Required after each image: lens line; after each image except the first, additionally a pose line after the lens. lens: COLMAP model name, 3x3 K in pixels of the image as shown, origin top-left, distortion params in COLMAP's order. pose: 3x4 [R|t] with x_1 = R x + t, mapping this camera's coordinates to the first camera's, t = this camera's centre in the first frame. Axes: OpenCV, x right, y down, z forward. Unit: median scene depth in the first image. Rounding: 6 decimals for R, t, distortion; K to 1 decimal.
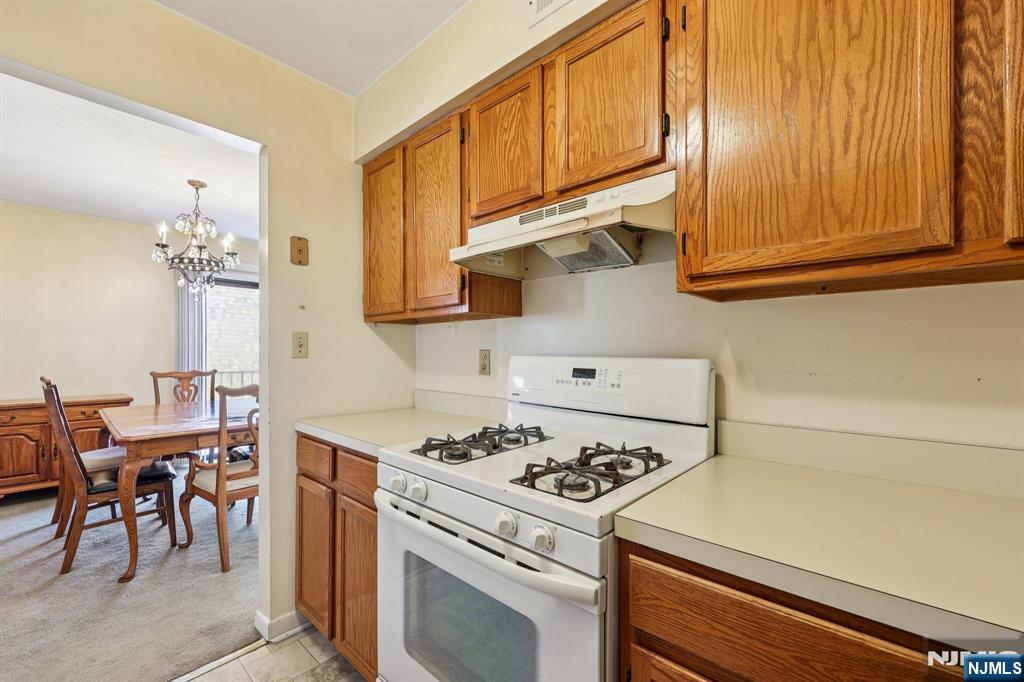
lens RADIAL K [[426.3, 0, 510.7], [0, 426.3, 352.9], [0, 0, 1]] dist [-0.000706, -0.000334]
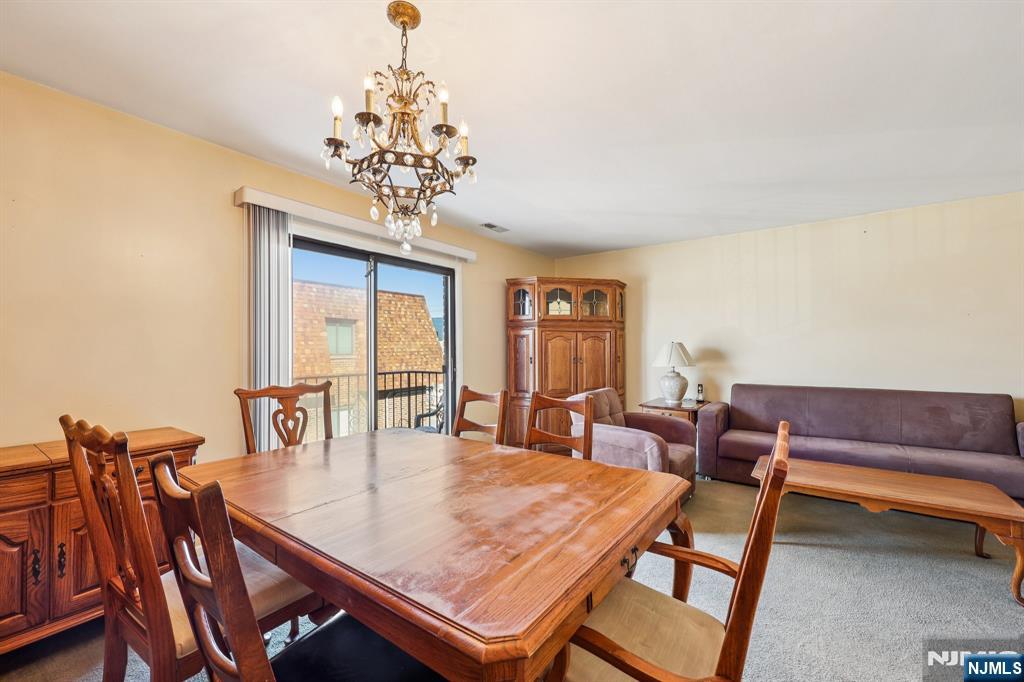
lens RADIAL K [[417.3, 0, 514.8], [0, 417.3, 344.5], [0, 0, 1]] dist [0.000541, -0.000232]
pose [[0.992821, -0.005204, 0.119493, -0.527852], [0.006343, 0.999938, -0.009154, -0.006183], [-0.119438, 0.009847, 0.992793, 0.398825]]
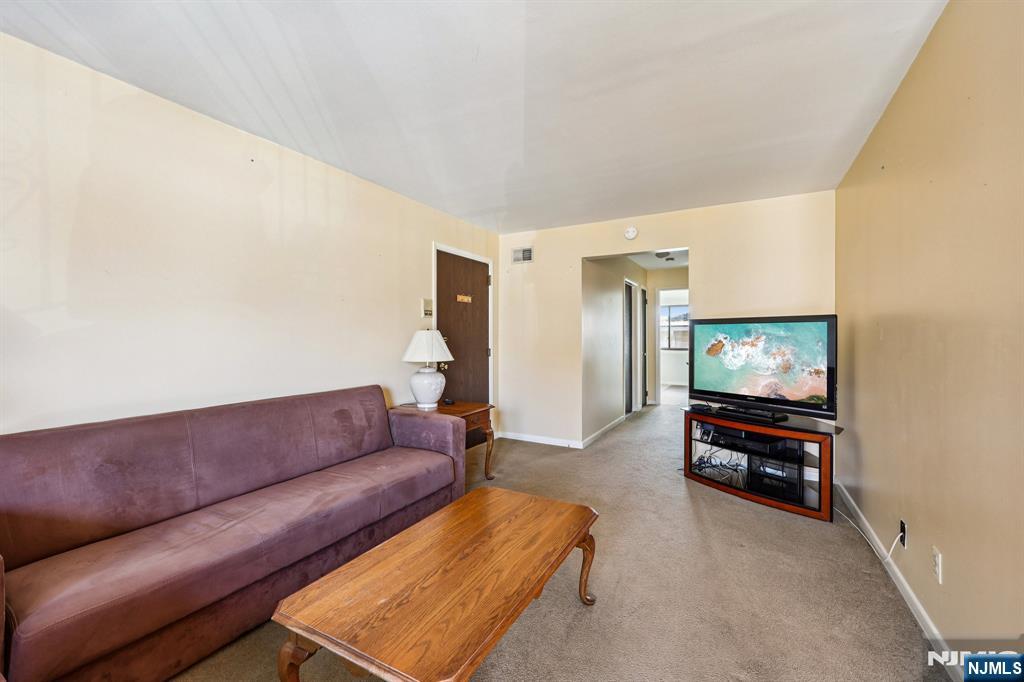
lens RADIAL K [[417.3, 0, 514.8], [0, 417.3, 344.5], [0, 0, 1]] dist [0.000541, -0.000232]
pose [[-0.239535, -0.019574, 0.970690, -0.311648], [0.002961, 0.999777, 0.020891, -0.003133], [-0.970883, 0.007878, -0.239424, 1.021624]]
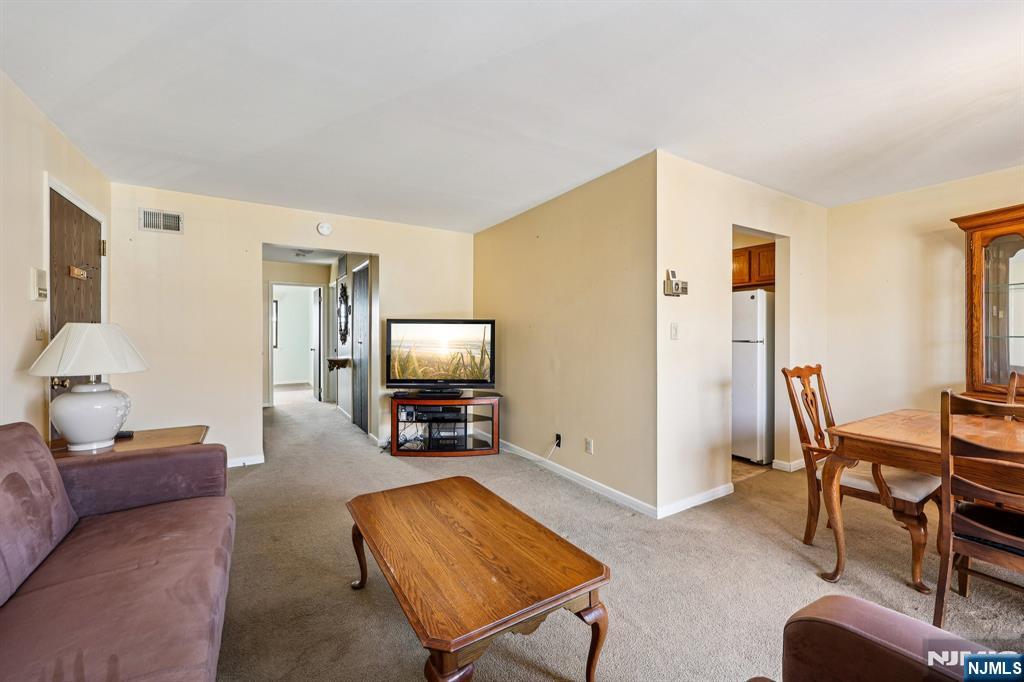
lens RADIAL K [[417.3, 0, 514.8], [0, 417.3, 344.5], [0, 0, 1]] dist [0.000541, -0.000232]
pose [[-0.964571, -0.010155, 0.263629, -0.090215], [-0.002098, 0.999523, 0.030826, -0.006109], [-0.263816, 0.029181, -0.964131, 1.363853]]
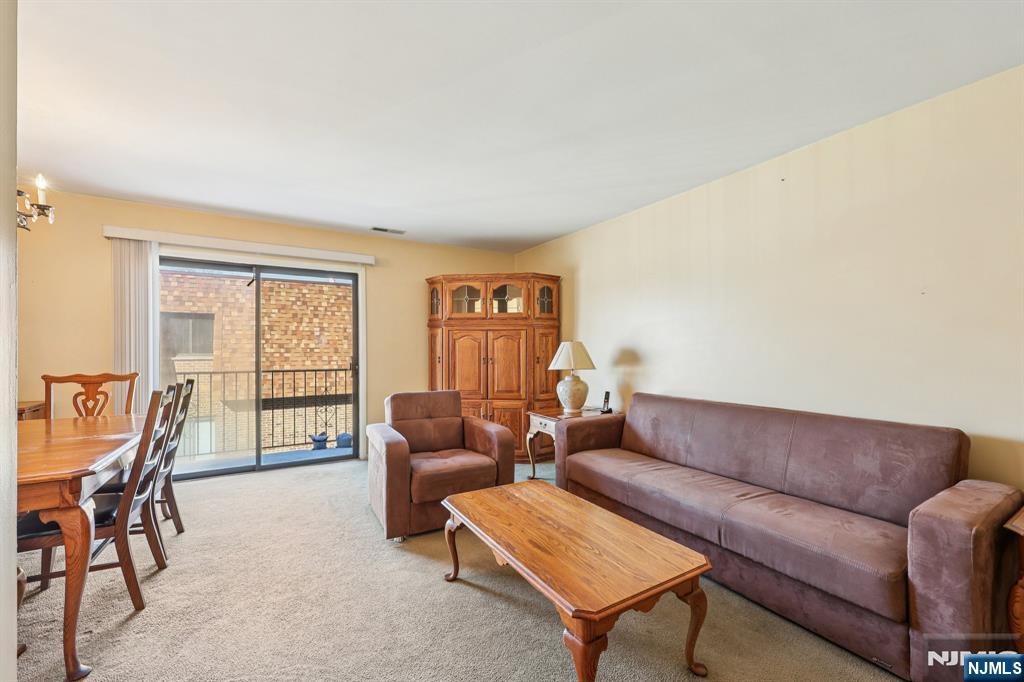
lens RADIAL K [[417.3, 0, 514.8], [0, 417.3, 344.5], [0, 0, 1]] dist [0.000541, -0.000232]
pose [[0.960176, -0.003764, -0.279371, 0.170500], [0.000838, 0.999944, -0.010590, -0.001870], [0.279395, 0.009934, 0.960125, 0.497825]]
